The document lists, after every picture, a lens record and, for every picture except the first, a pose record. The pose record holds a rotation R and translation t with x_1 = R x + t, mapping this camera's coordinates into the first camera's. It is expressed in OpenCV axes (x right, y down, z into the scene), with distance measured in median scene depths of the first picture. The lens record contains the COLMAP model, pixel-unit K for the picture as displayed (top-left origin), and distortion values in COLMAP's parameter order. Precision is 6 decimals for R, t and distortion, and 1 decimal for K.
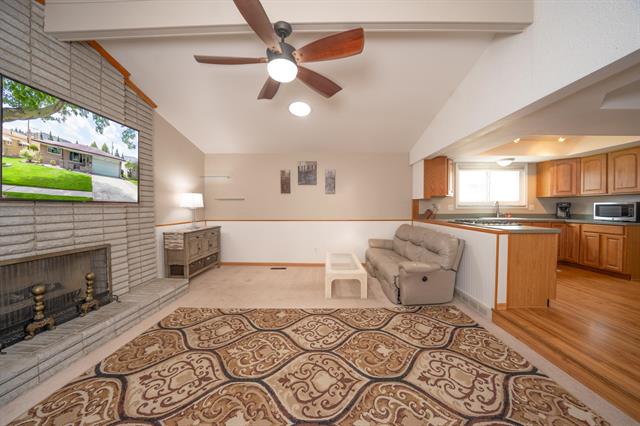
lens RADIAL K [[223.0, 0, 319.7], [0, 223.0, 211.1], [0, 0, 1]] dist [-0.023168, 0.001351]
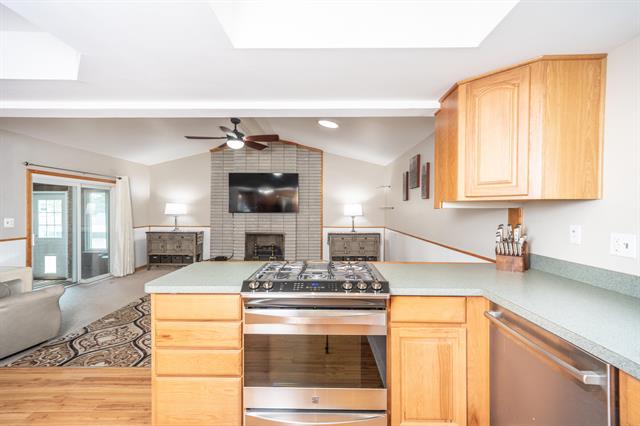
lens RADIAL K [[271.4, 0, 319.9], [0, 271.4, 210.6], [0, 0, 1]] dist [-0.000398, -0.000042]
pose [[0.013189, 0.007440, -0.999885, 1.234760], [-0.019234, 0.999789, 0.007186, -0.065901], [0.999728, 0.019137, 0.013330, 0.989339]]
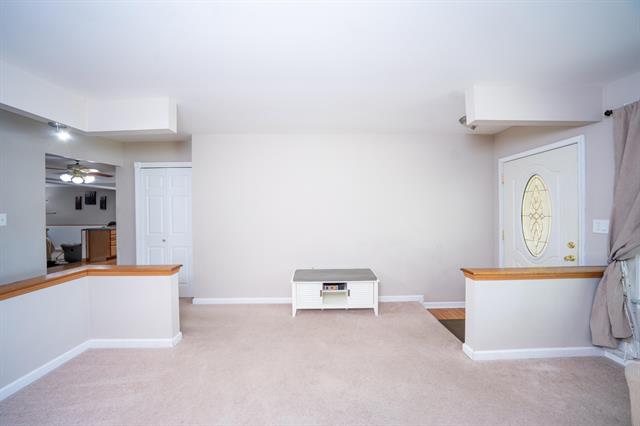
lens RADIAL K [[223.0, 0, 321.3], [0, 223.0, 211.8], [0, 0, 1]] dist [-0.023168, 0.001351]
pose [[0.999335, -0.002775, 0.036351, 2.473721], [0.003307, 0.999888, -0.014579, -0.046970], [-0.036306, 0.014690, 0.999233, -1.125566]]
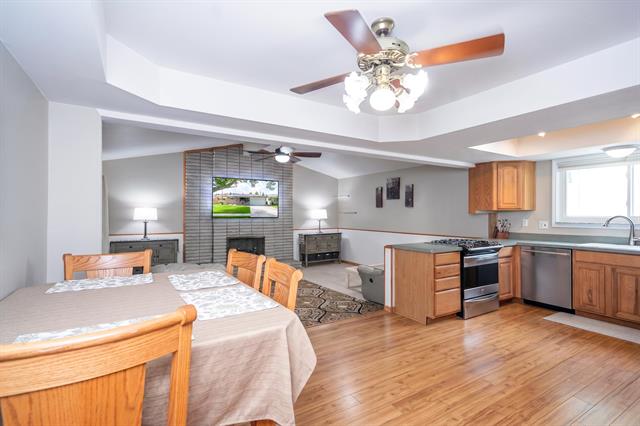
lens RADIAL K [[303.6, 0, 317.1], [0, 303.6, 213.4], [0, 0, 1]] dist [0.010729, 0.001686]
pose [[0.540887, 0.002858, -0.841090, 1.456170], [-0.016232, 0.999843, -0.007041, -0.049177], [0.840939, 0.017461, 0.540849, -0.169859]]
